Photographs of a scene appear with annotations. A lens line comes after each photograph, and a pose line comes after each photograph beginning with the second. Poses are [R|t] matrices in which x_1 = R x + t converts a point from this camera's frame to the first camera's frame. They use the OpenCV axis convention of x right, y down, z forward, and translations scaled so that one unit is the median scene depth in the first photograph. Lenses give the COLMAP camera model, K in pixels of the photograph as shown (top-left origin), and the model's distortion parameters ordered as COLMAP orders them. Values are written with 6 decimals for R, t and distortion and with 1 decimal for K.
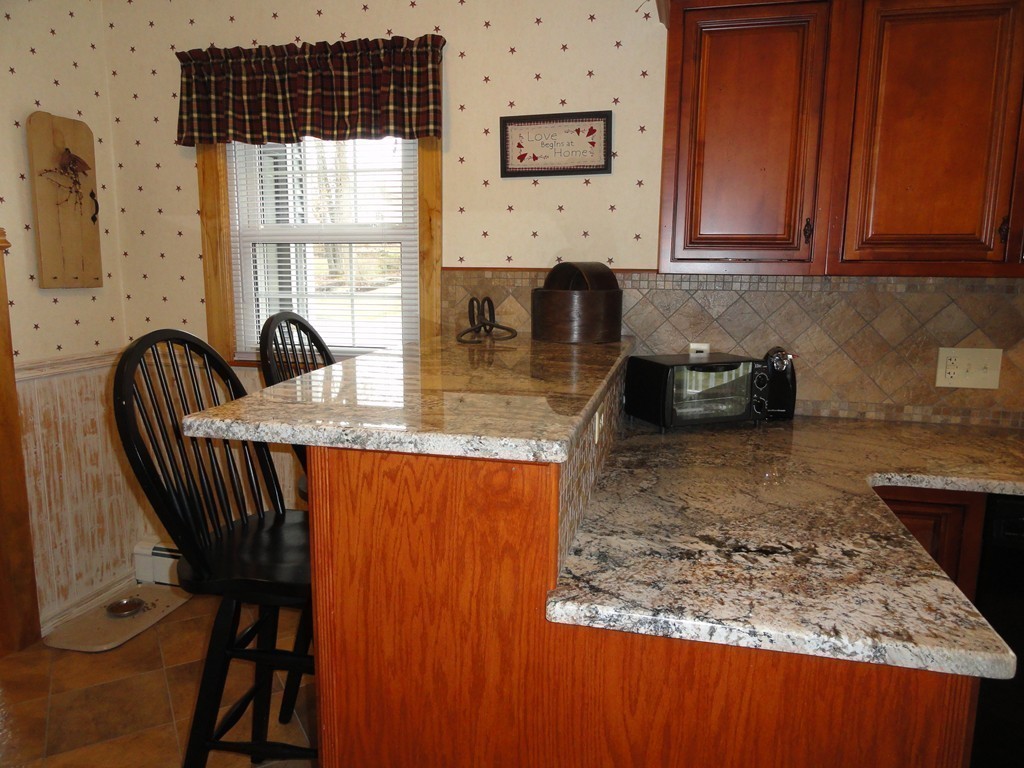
lens RADIAL K [[710.3, 0, 512.0], [0, 710.3, 384.0], [0, 0, 1]] dist [-0.006258, 0.003027]
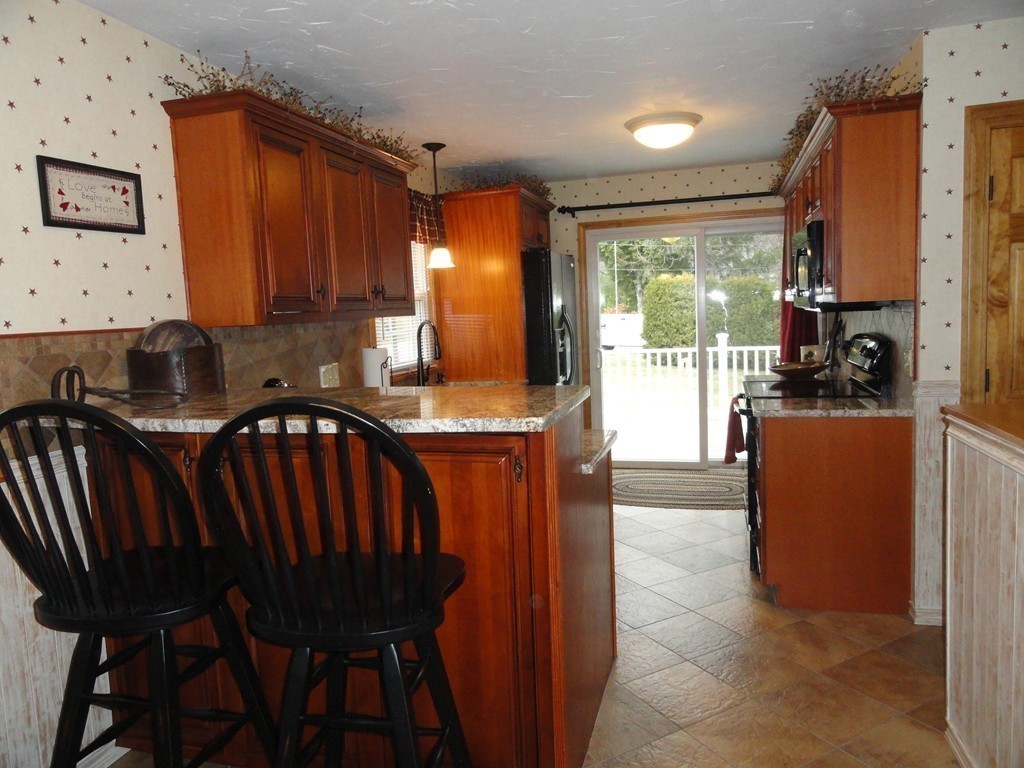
lens RADIAL K [[710.3, 0, 512.0], [0, 710.3, 384.0], [0, 0, 1]] dist [-0.006258, 0.003027]
pose [[0.029645, -0.117516, 0.992628, -1.686239], [0.208216, 0.972006, 0.108857, -0.168624], [-0.977633, 0.203455, 0.053284, 0.898067]]
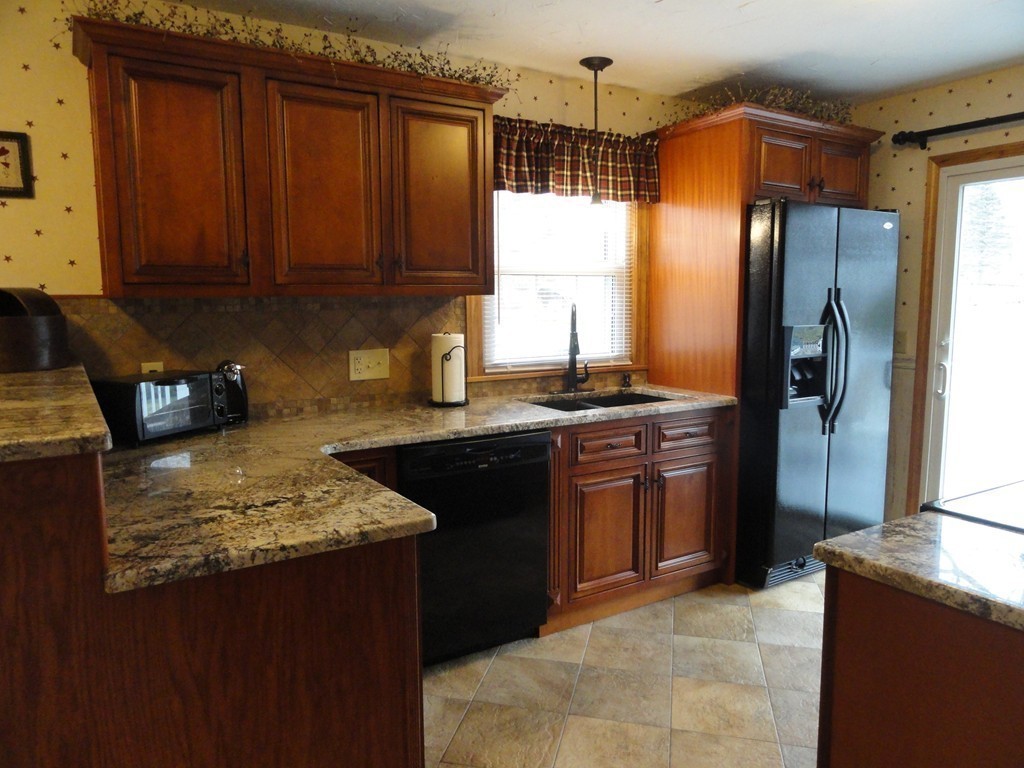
lens RADIAL K [[710.3, 0, 512.0], [0, 710.3, 384.0], [0, 0, 1]] dist [-0.006258, 0.003027]
pose [[0.693453, -0.099119, 0.713652, -0.235673], [0.131464, 0.991271, 0.009935, 0.064310], [-0.708407, 0.086930, 0.700430, -0.234645]]
